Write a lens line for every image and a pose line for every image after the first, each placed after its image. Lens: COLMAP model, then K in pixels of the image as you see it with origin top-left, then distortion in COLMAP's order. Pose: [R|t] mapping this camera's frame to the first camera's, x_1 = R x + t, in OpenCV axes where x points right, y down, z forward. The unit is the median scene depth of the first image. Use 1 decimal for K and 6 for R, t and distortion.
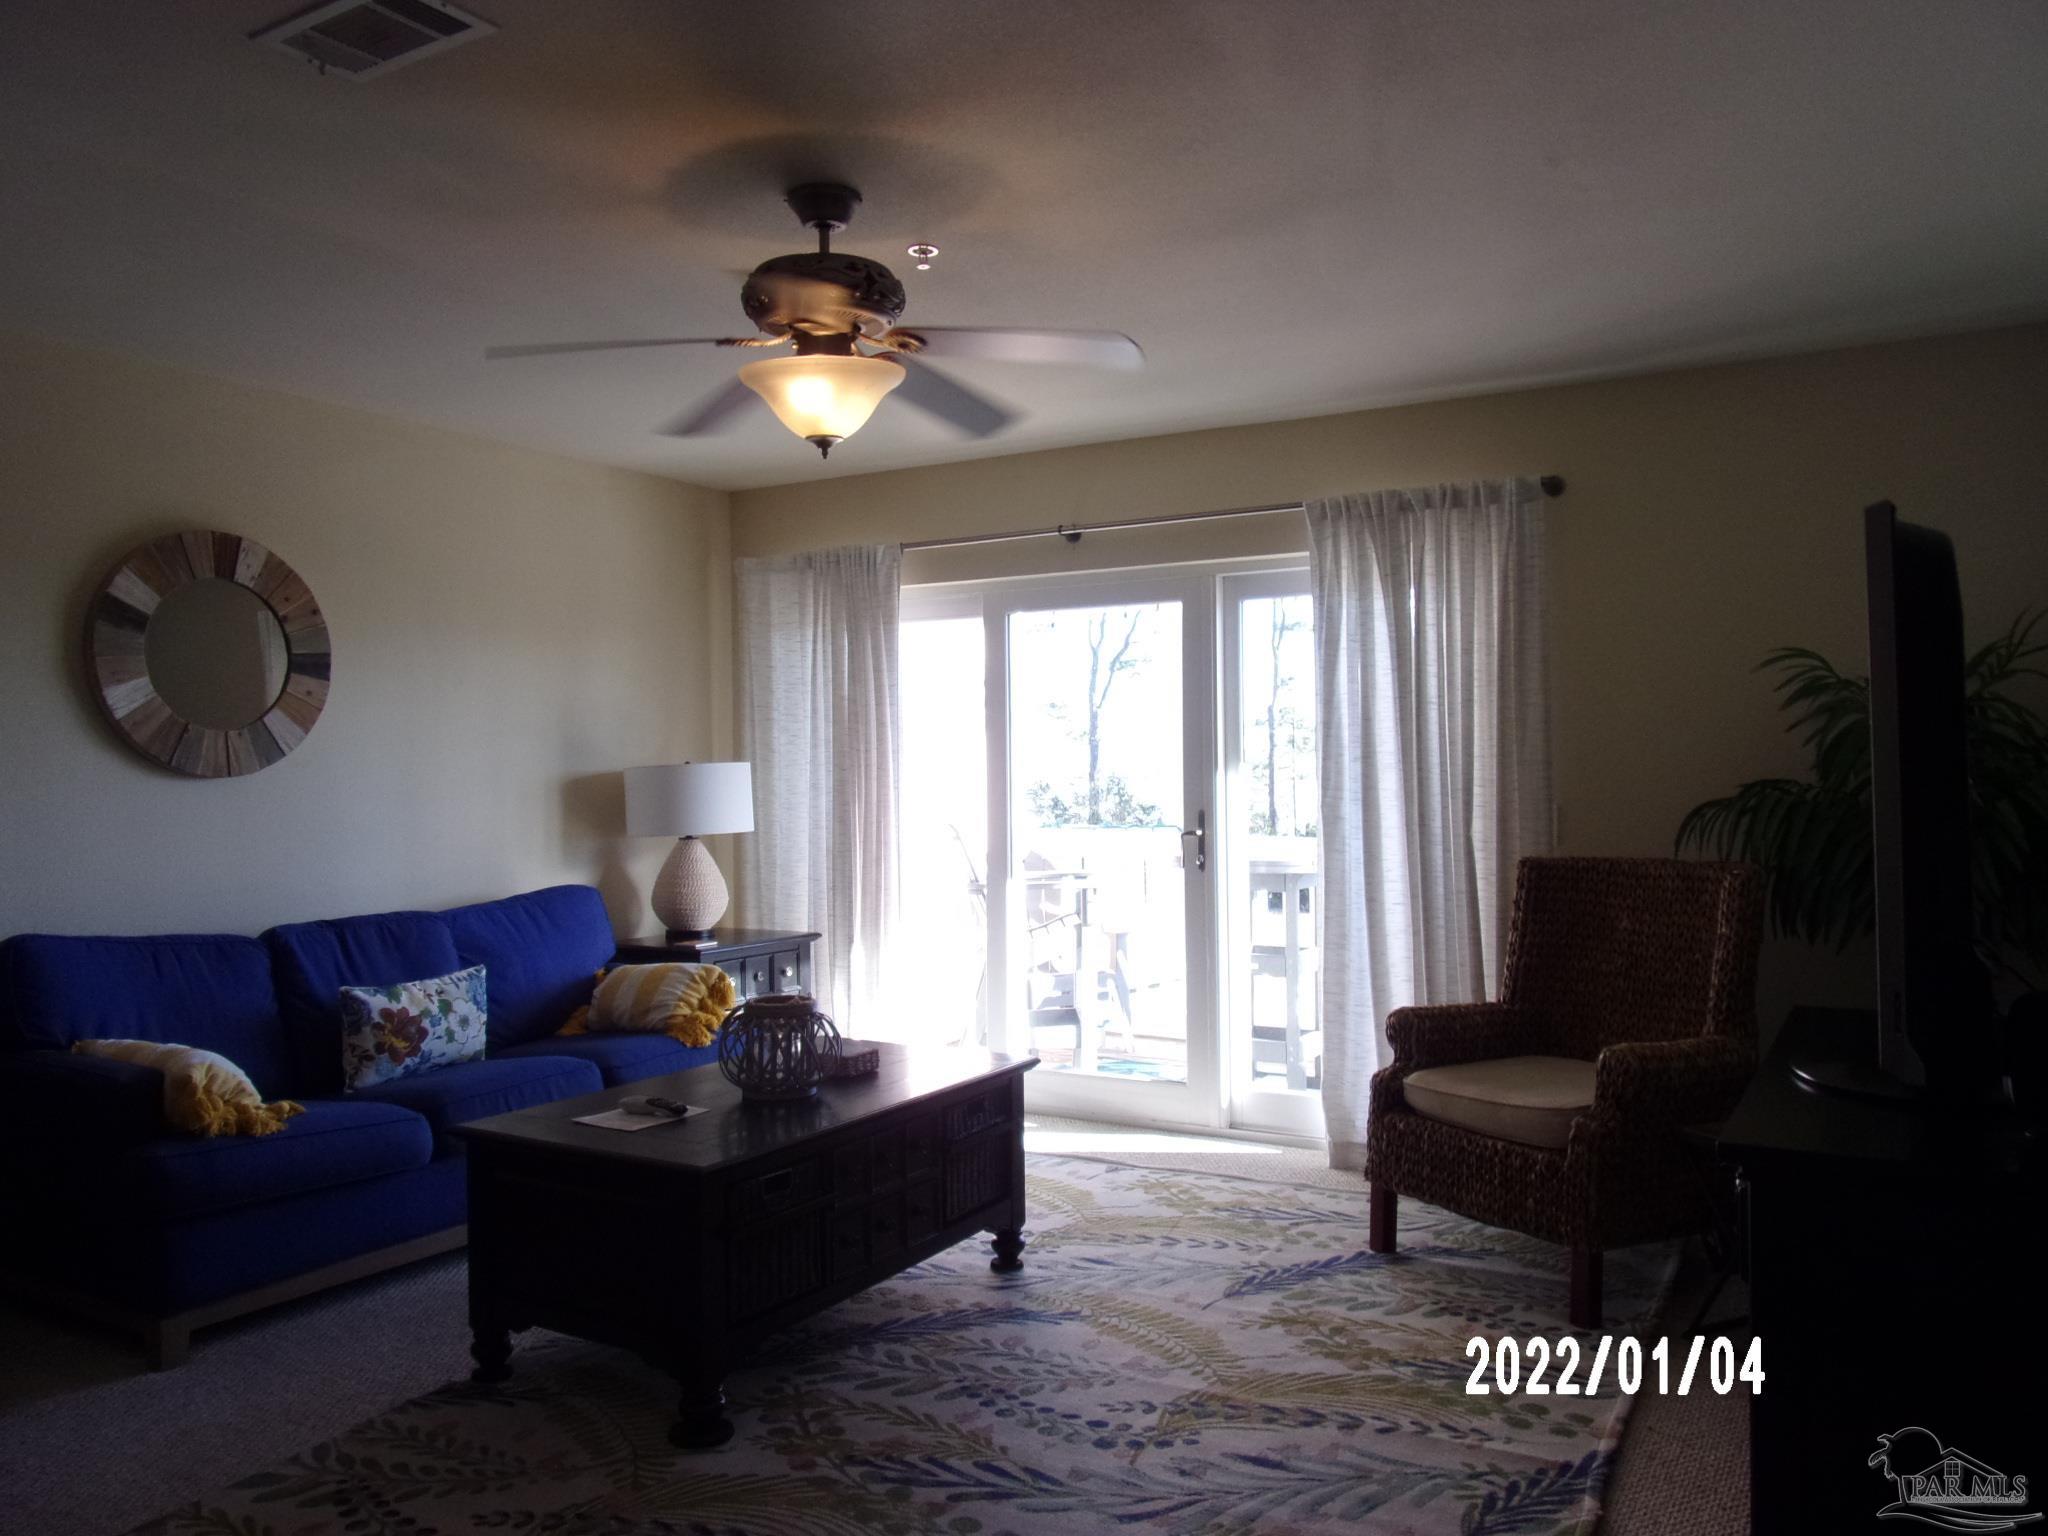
lens RADIAL K [[1508.1, 0, 1024.0], [0, 1508.1, 768.0], [0, 0, 1]] dist [-0.015364, 0.002079]
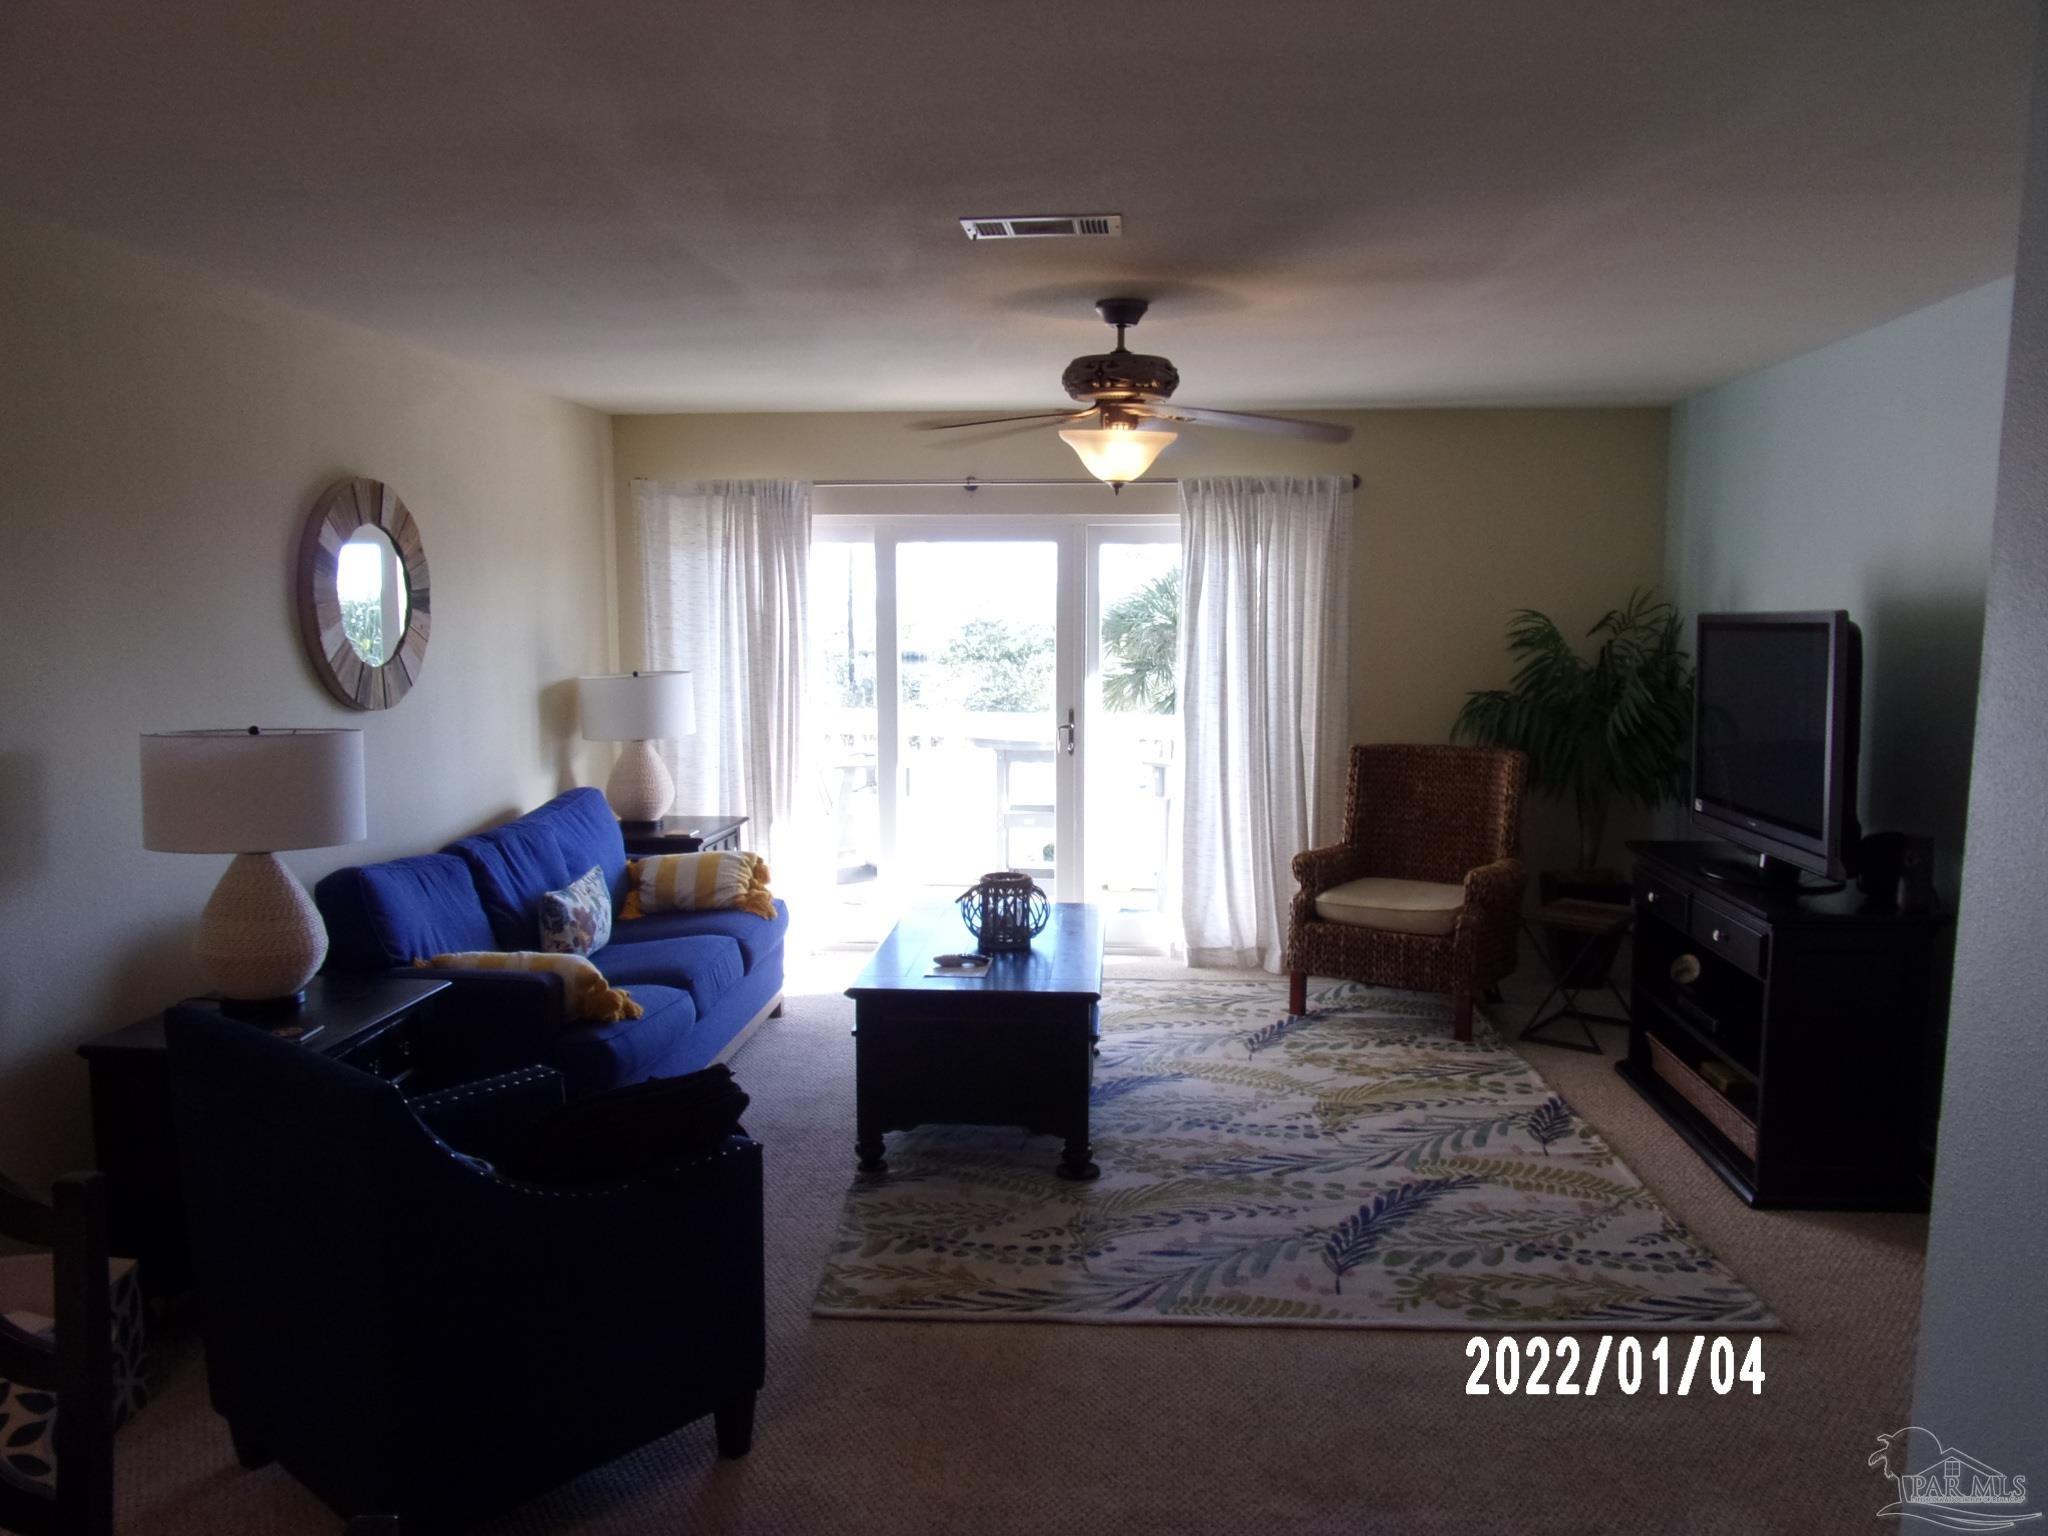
lens RADIAL K [[1508.1, 0, 1024.0], [0, 1508.1, 768.0], [0, 0, 1]] dist [-0.015364, 0.002079]
pose [[0.898972, -0.039303, 0.436240, -0.646957], [-0.009877, 0.993894, 0.109899, -0.082864], [-0.437895, -0.103105, 0.893094, -0.188377]]
